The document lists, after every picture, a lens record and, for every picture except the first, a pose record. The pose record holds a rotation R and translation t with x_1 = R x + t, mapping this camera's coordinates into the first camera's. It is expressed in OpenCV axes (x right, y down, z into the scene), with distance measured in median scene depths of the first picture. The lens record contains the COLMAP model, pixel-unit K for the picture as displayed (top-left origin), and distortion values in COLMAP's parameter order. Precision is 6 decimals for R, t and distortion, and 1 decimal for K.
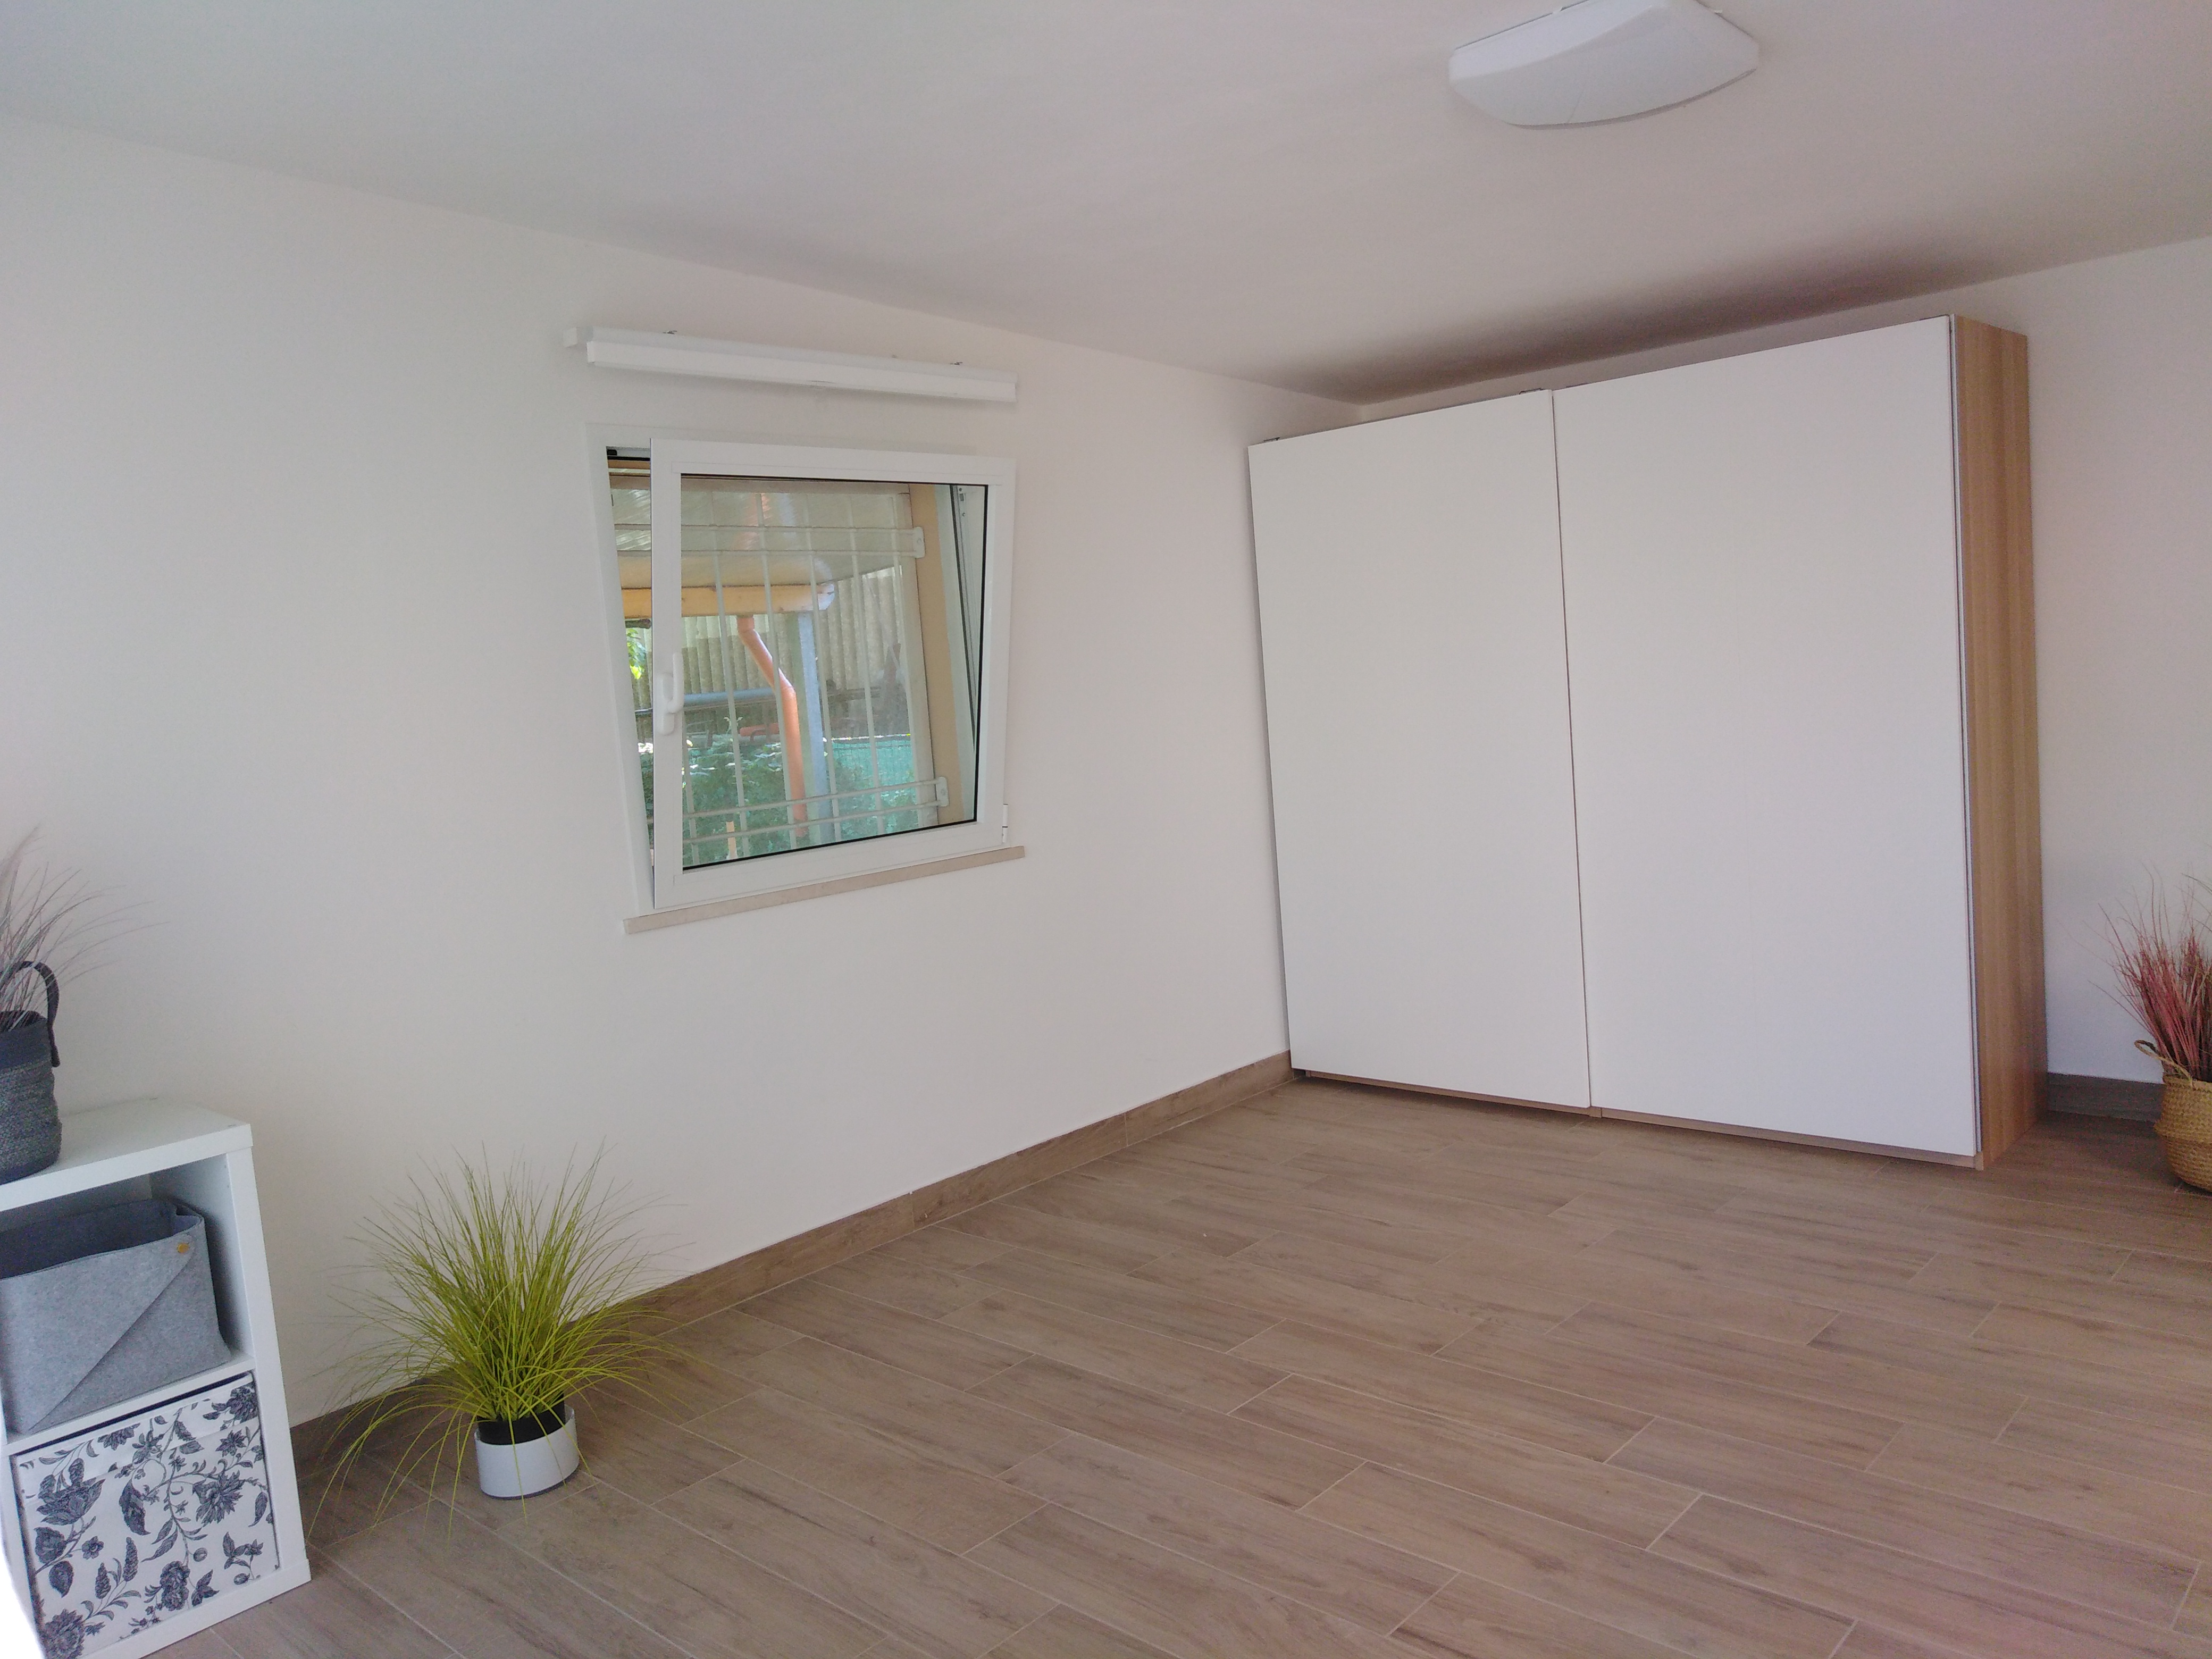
lens RADIAL K [[1671.8, 0, 1106.0], [0, 1671.8, 829.5], [0, 0, 1]] dist [0.007618, 0.003011]
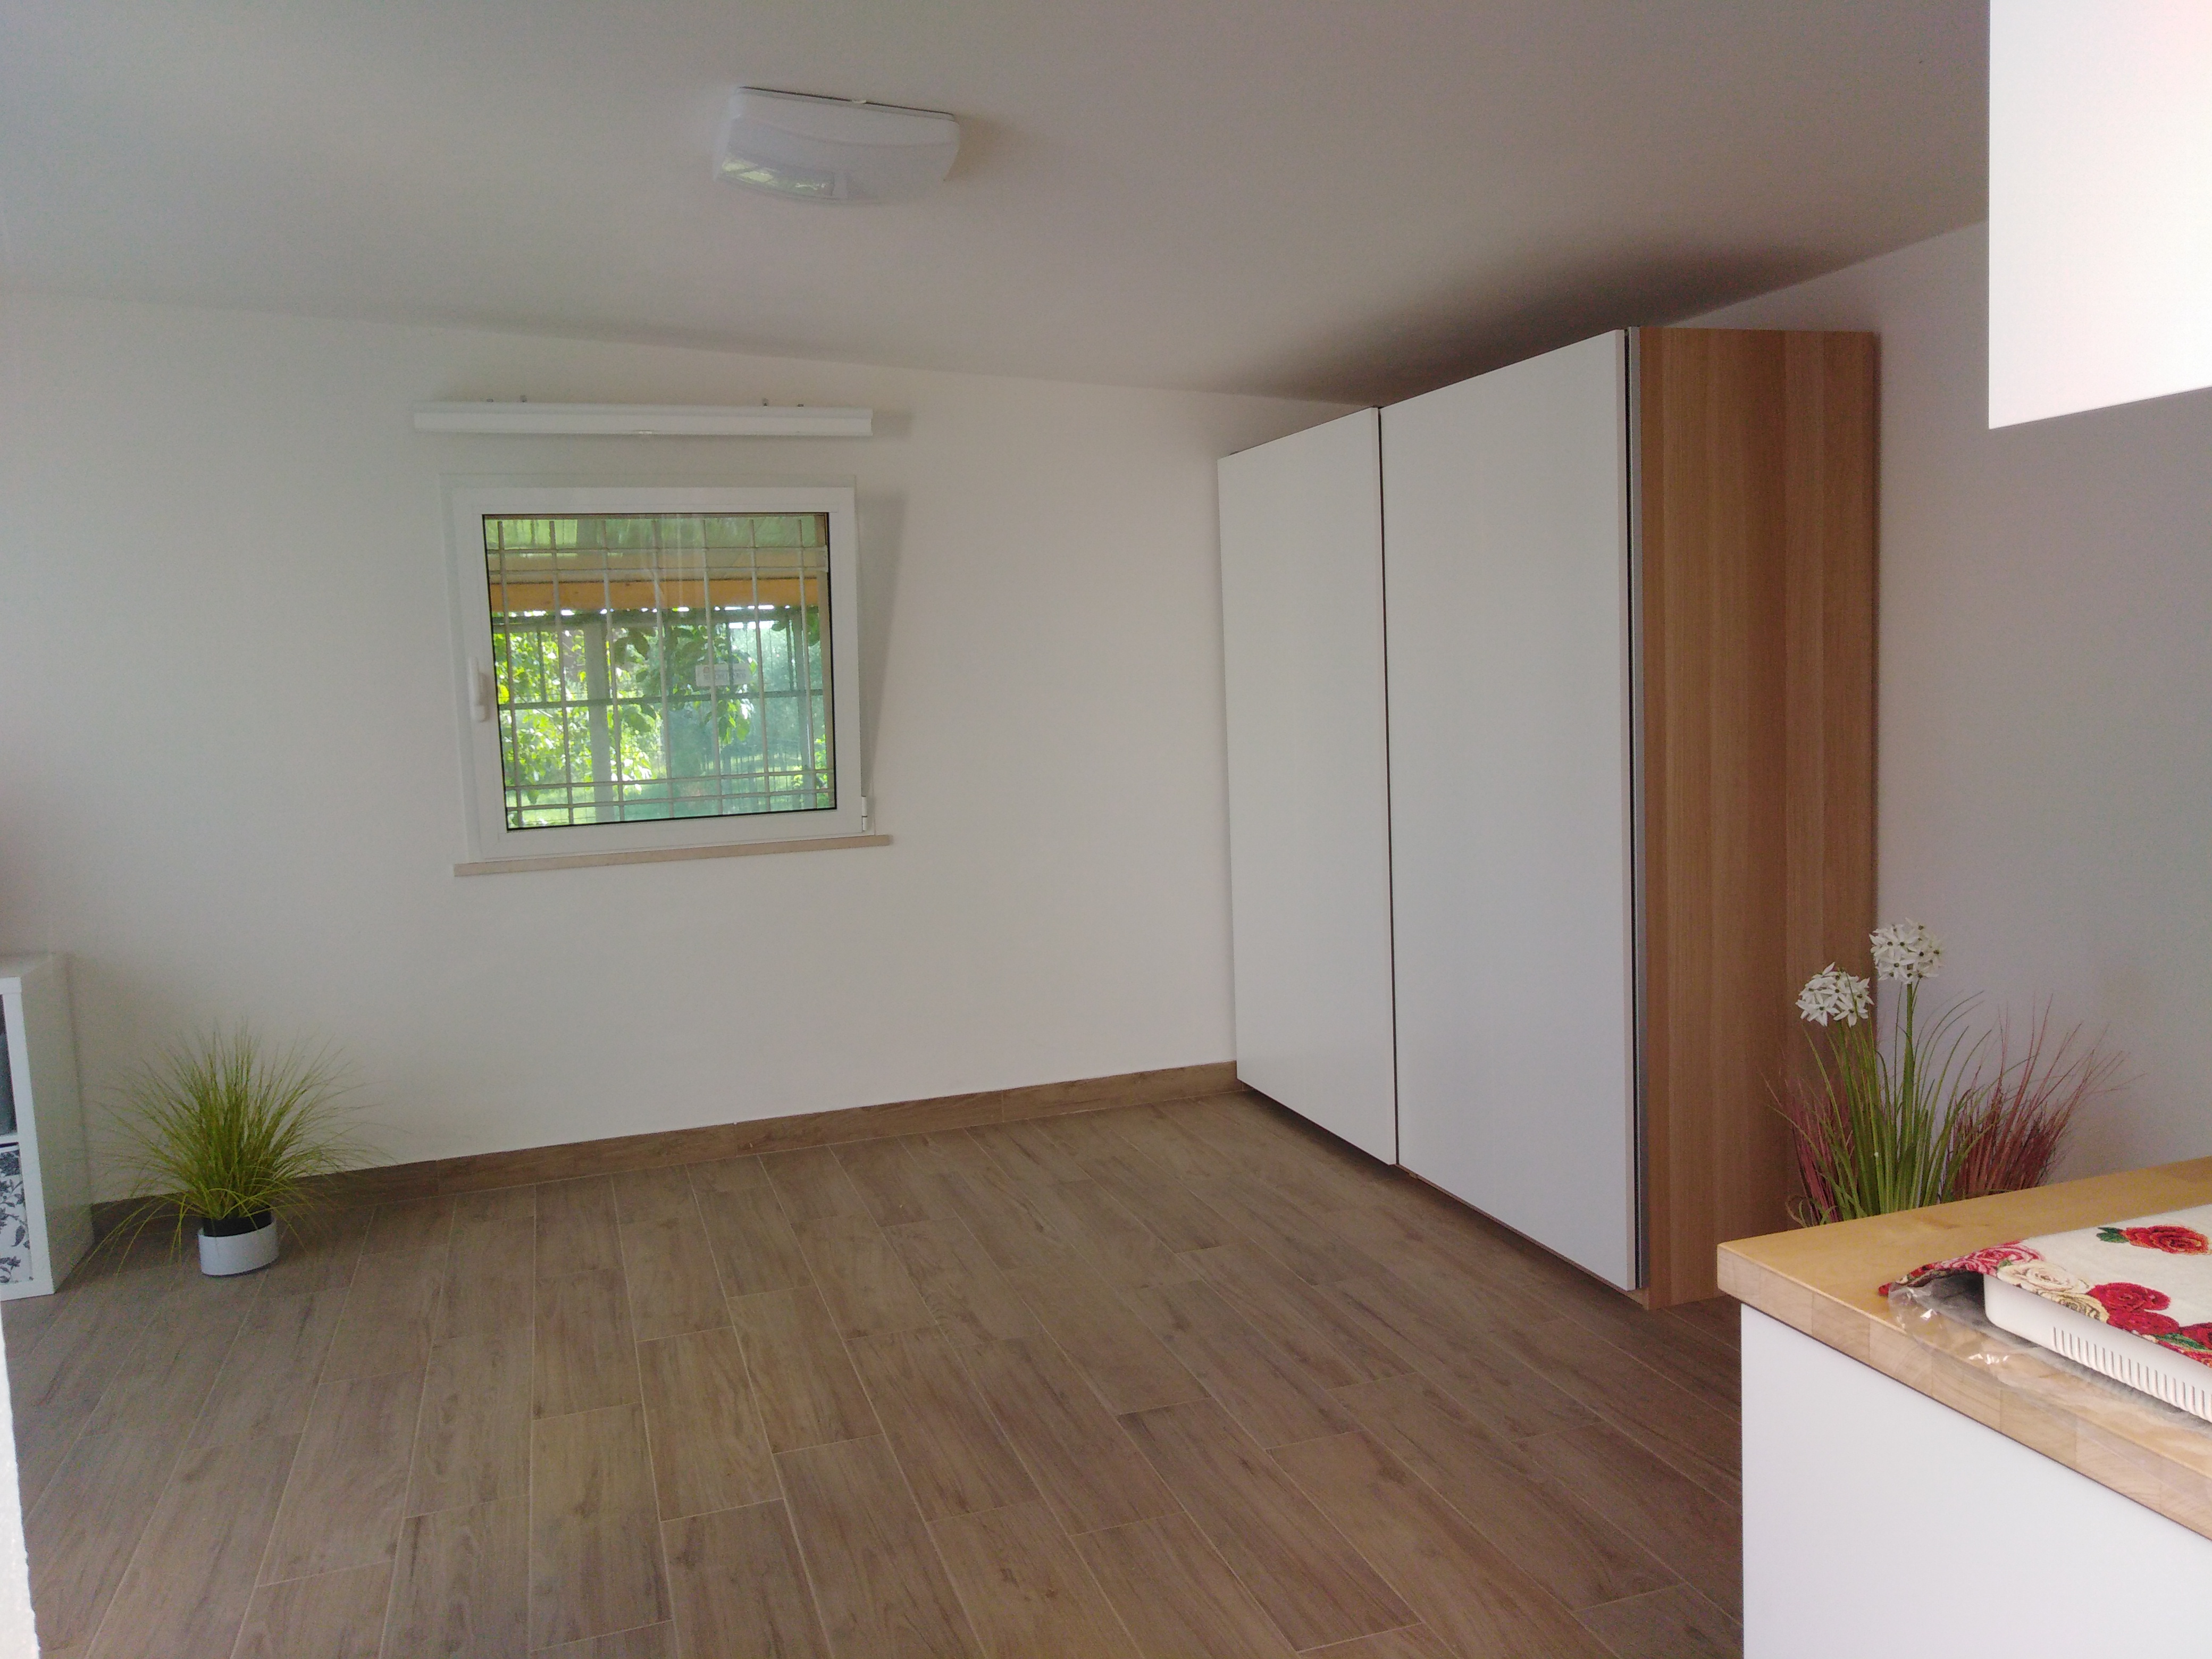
lens RADIAL K [[1664.4, 0, 1106.0], [0, 1664.4, 829.5], [0, 0, 1]] dist [0.004464, 0.001997]
pose [[0.878882, 0.092239, -0.468037, 0.749050], [-0.078630, 0.995719, 0.048581, -0.074526], [0.470515, -0.005895, 0.882372, 0.117566]]
